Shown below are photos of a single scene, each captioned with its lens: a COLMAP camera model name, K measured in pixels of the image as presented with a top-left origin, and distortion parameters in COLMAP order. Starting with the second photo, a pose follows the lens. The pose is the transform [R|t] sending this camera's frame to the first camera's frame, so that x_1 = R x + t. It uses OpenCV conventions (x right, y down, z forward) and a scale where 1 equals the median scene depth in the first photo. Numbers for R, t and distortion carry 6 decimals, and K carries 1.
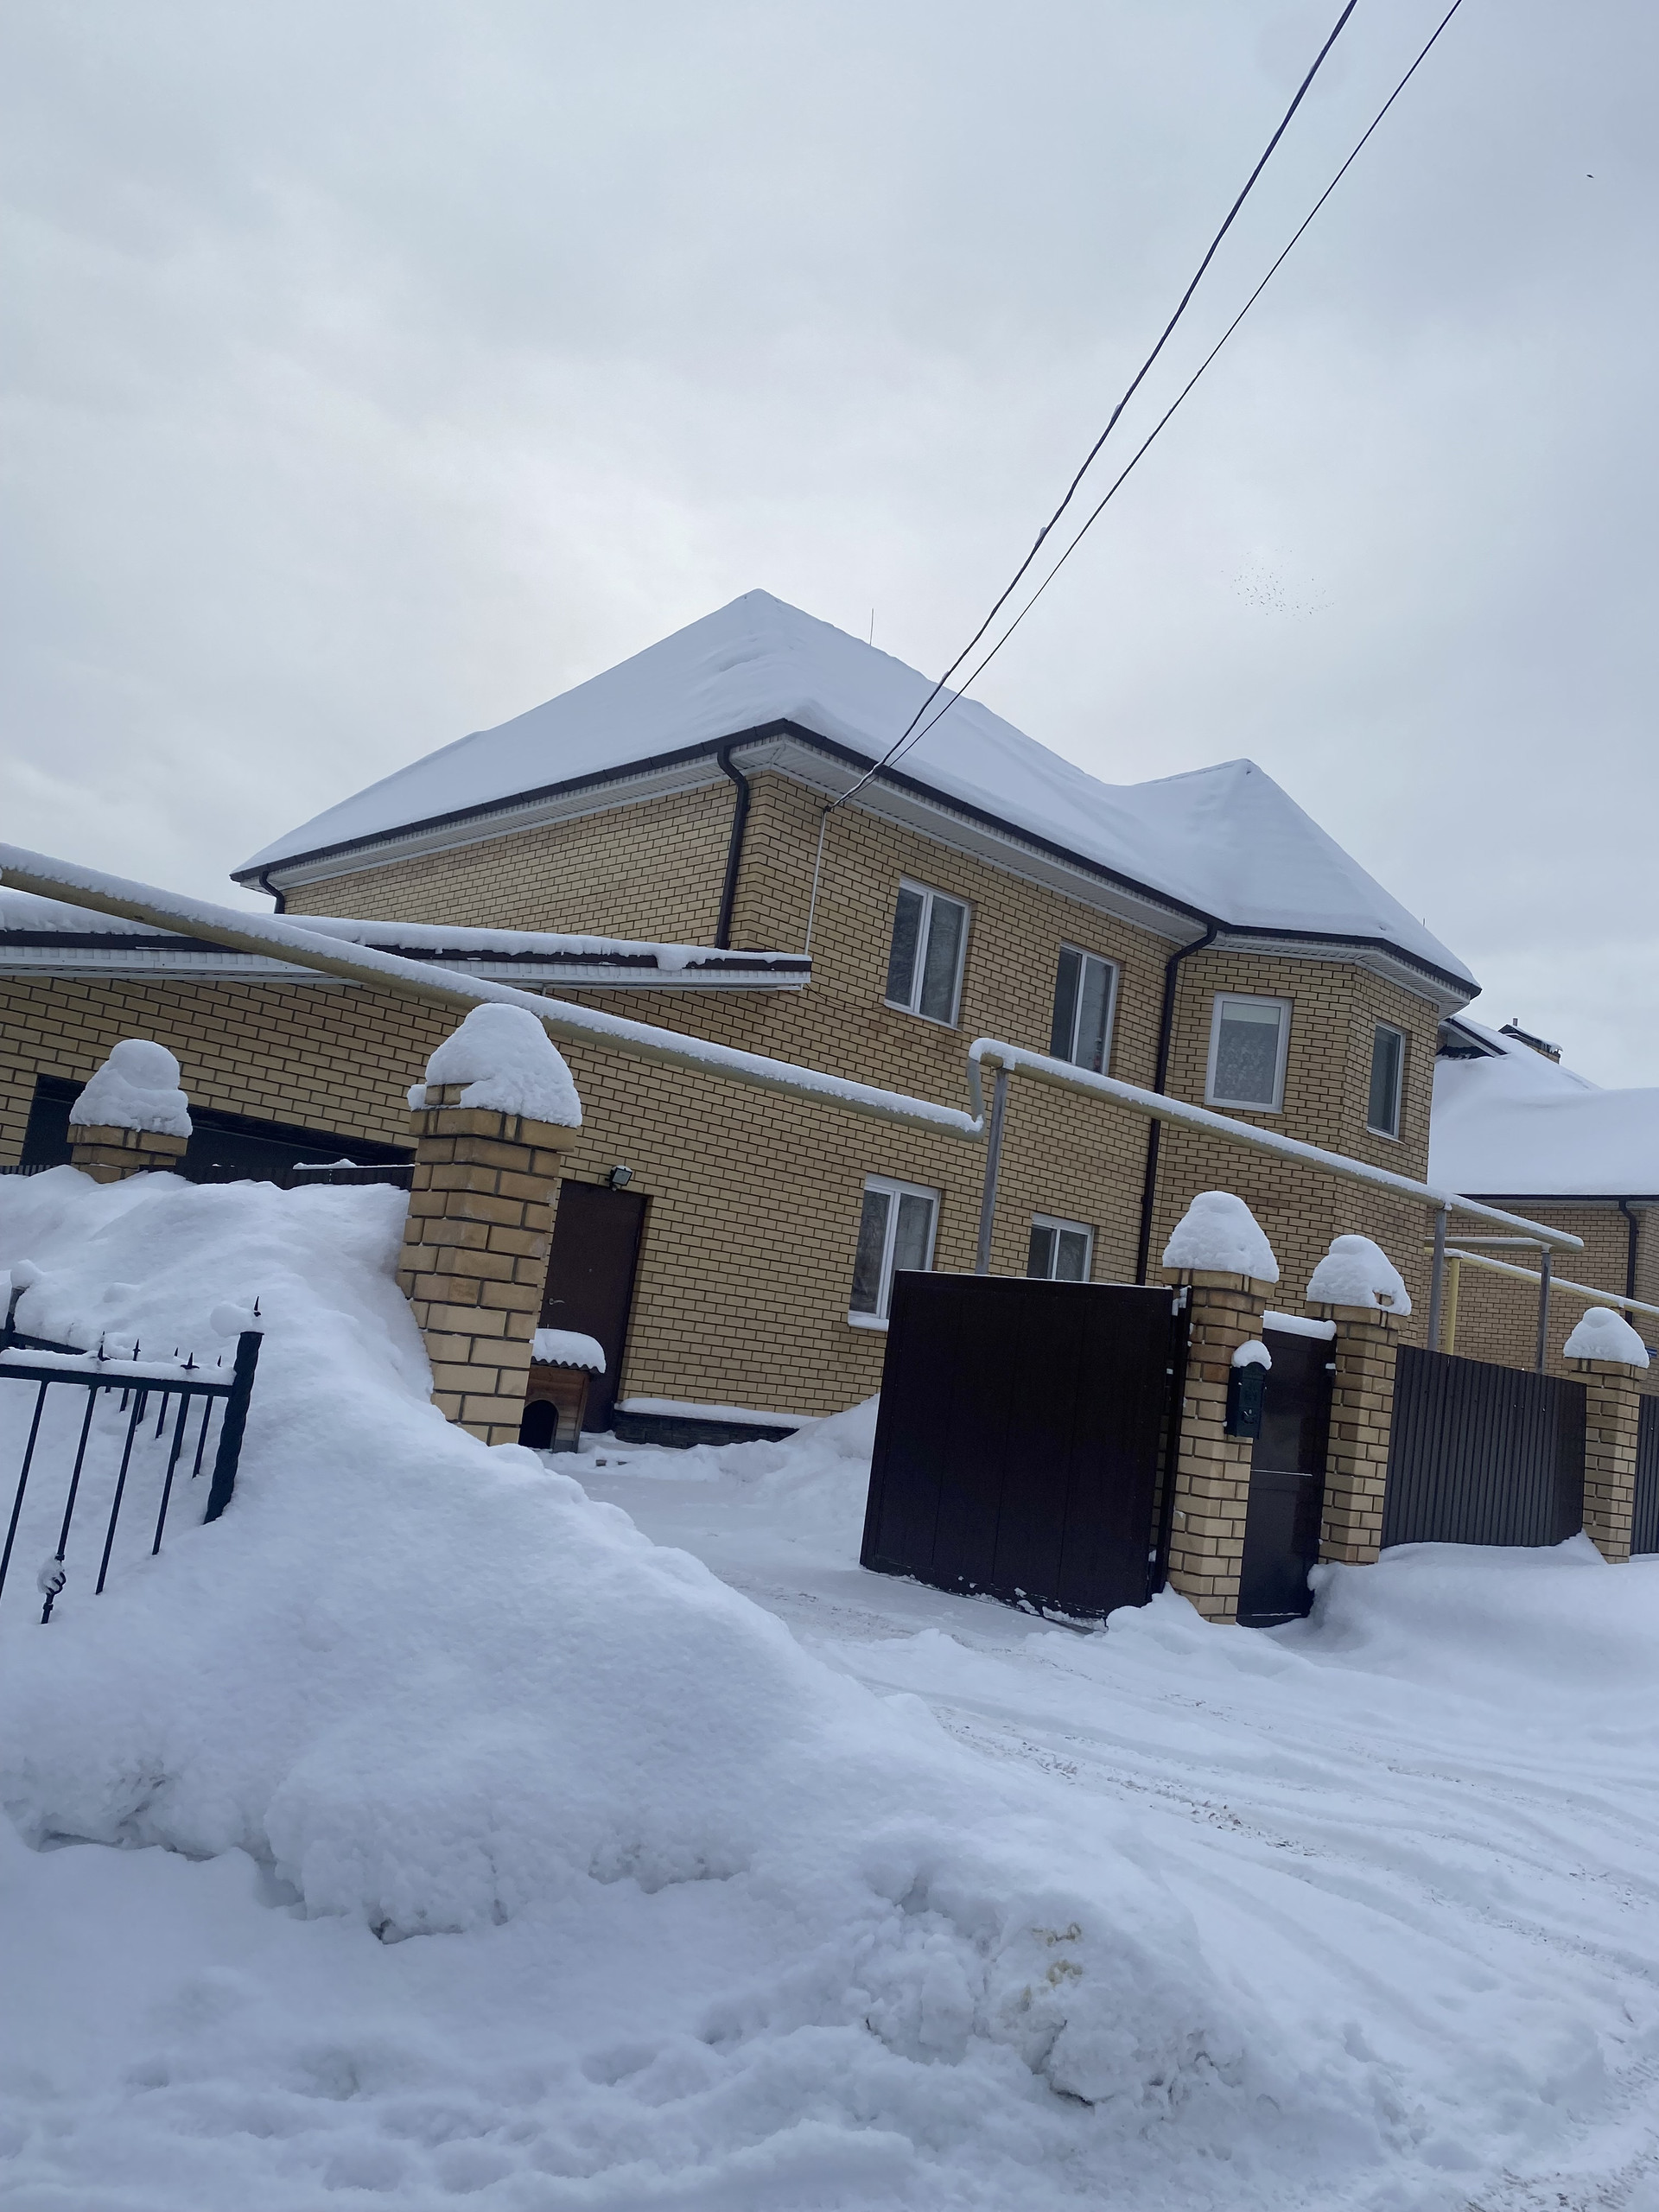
lens RADIAL K [[1703.6, 0, 824.6], [0, 1703.6, 1103.1], [0, 0, 1]] dist [0.023630, -0.018868]
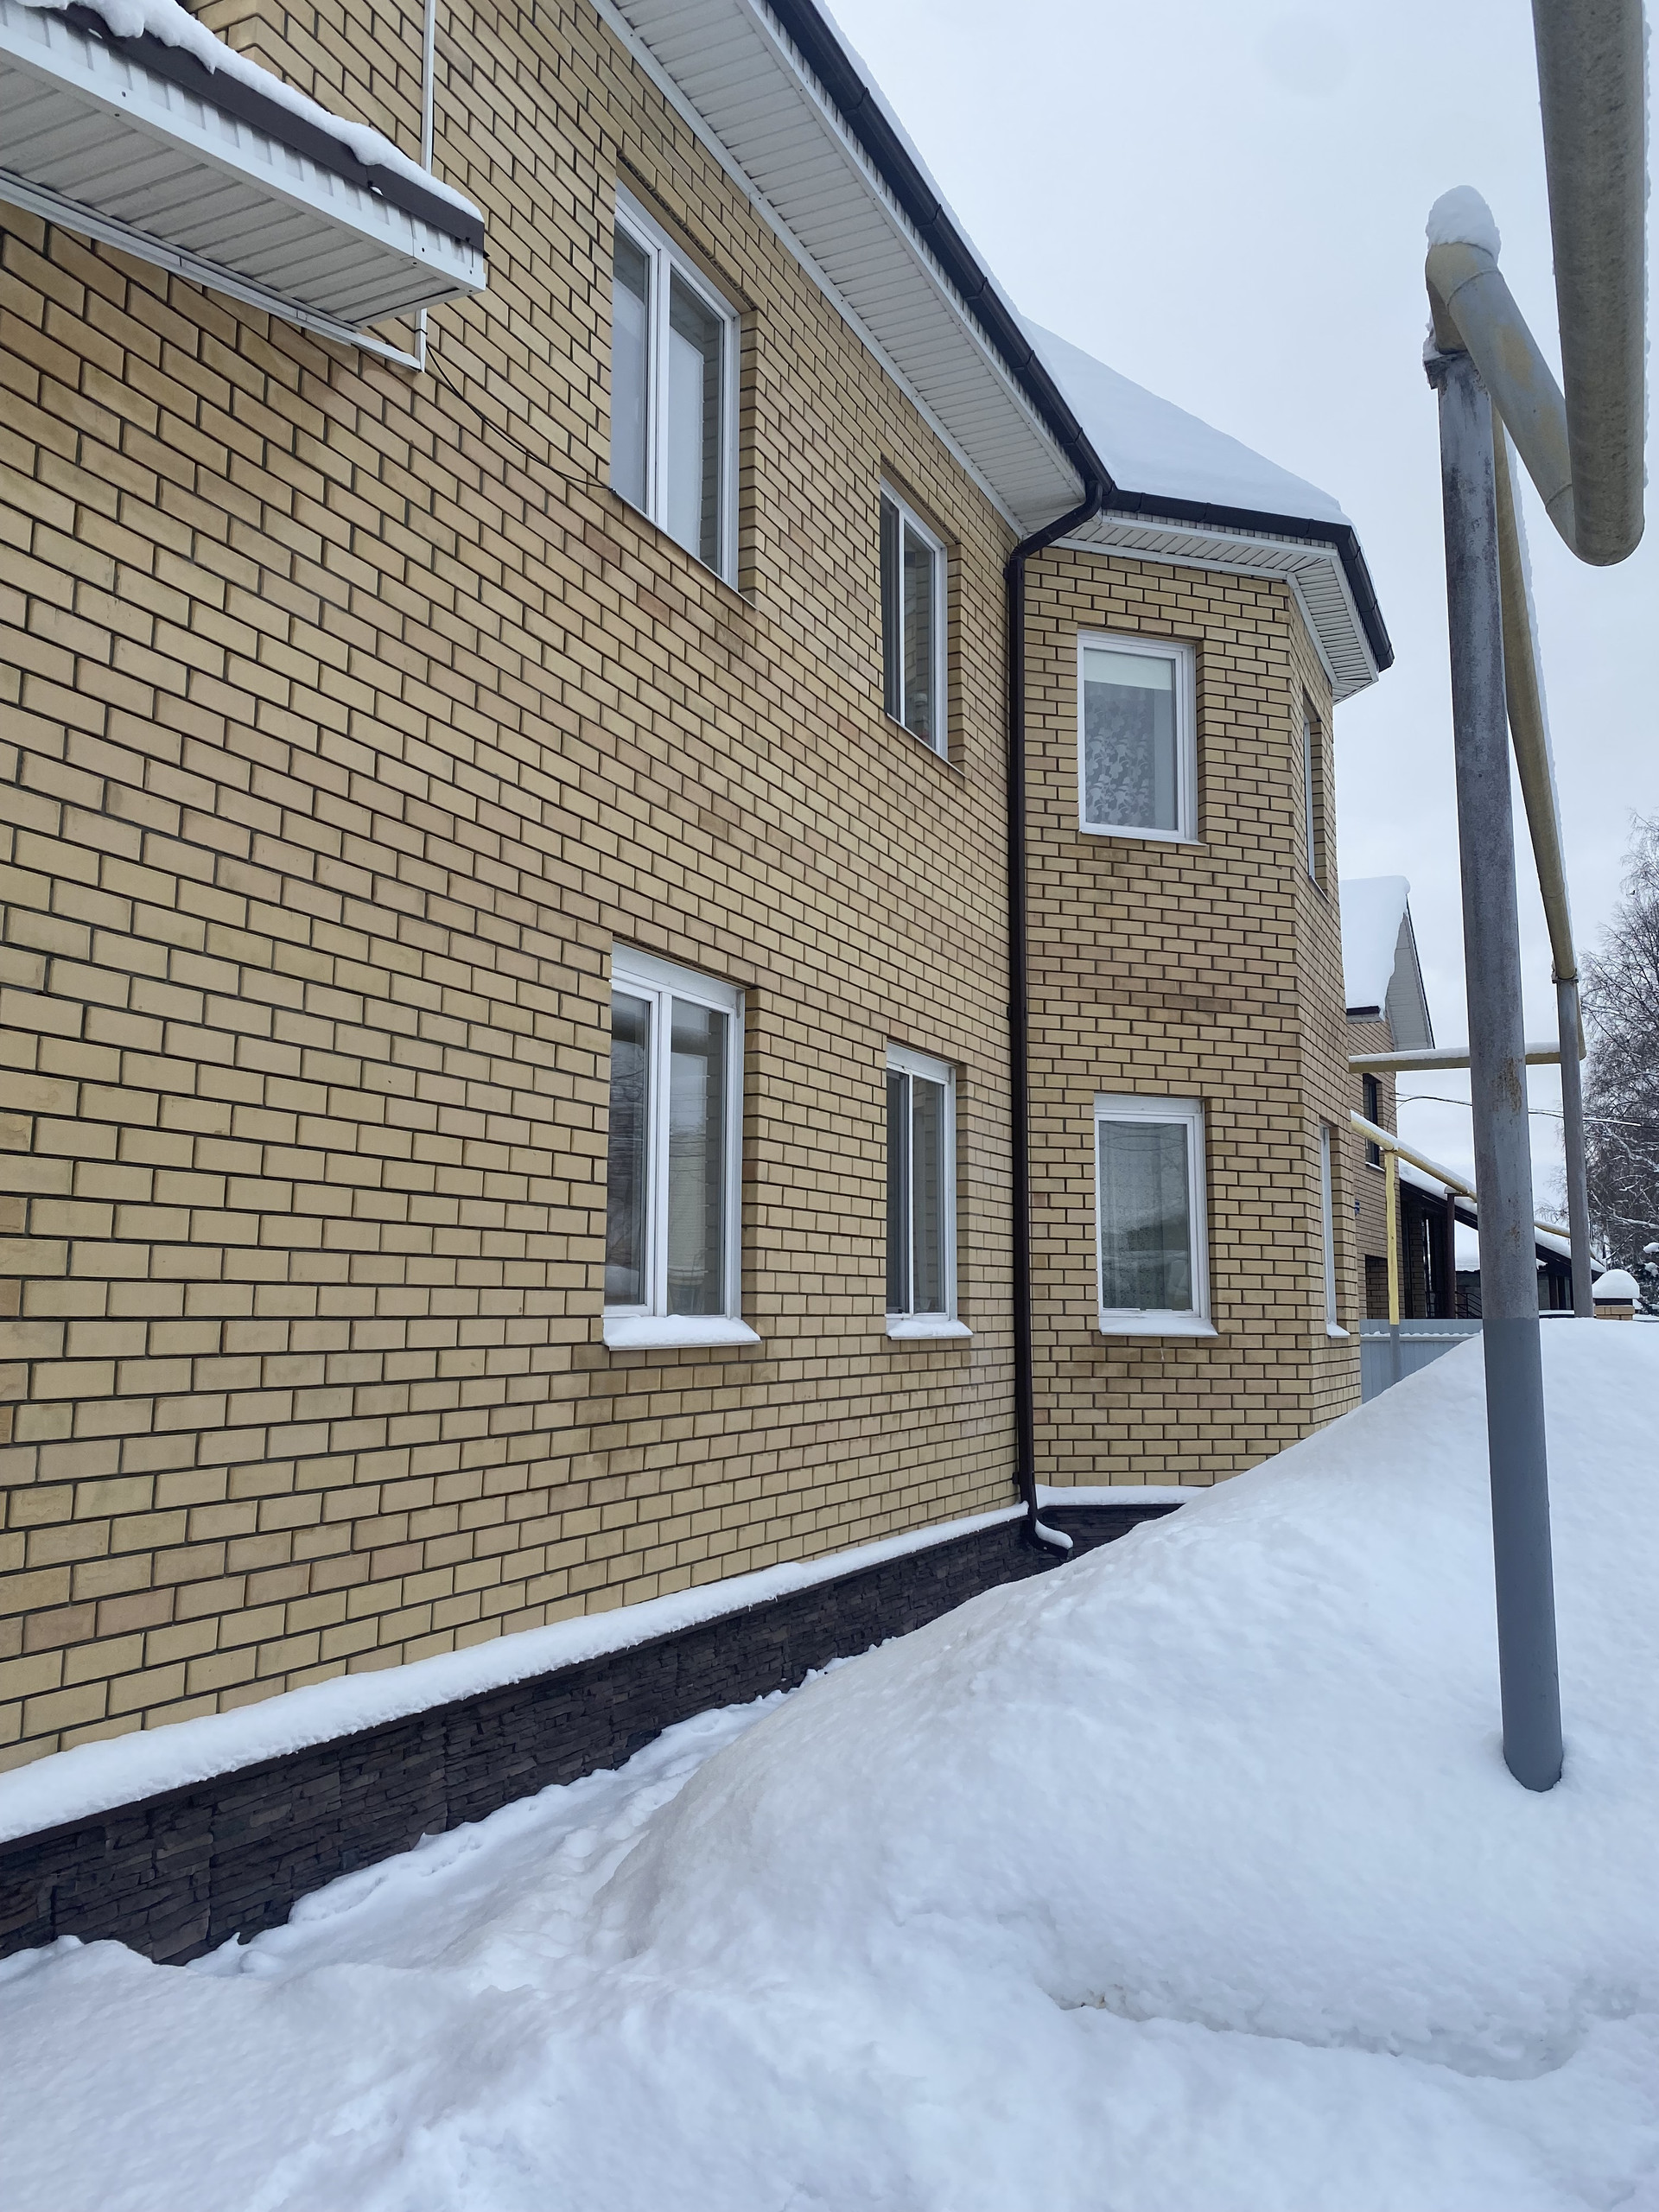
lens RADIAL K [[1703.6, 0, 836.2], [0, 1703.6, 1093.0], [0, 0, 1]] dist [0.023630, -0.018868]
pose [[0.920223, -0.082521, 0.382596, -0.078265], [0.066360, 0.996264, 0.055272, 0.060175], [-0.385728, -0.025474, 0.922261, 0.662485]]
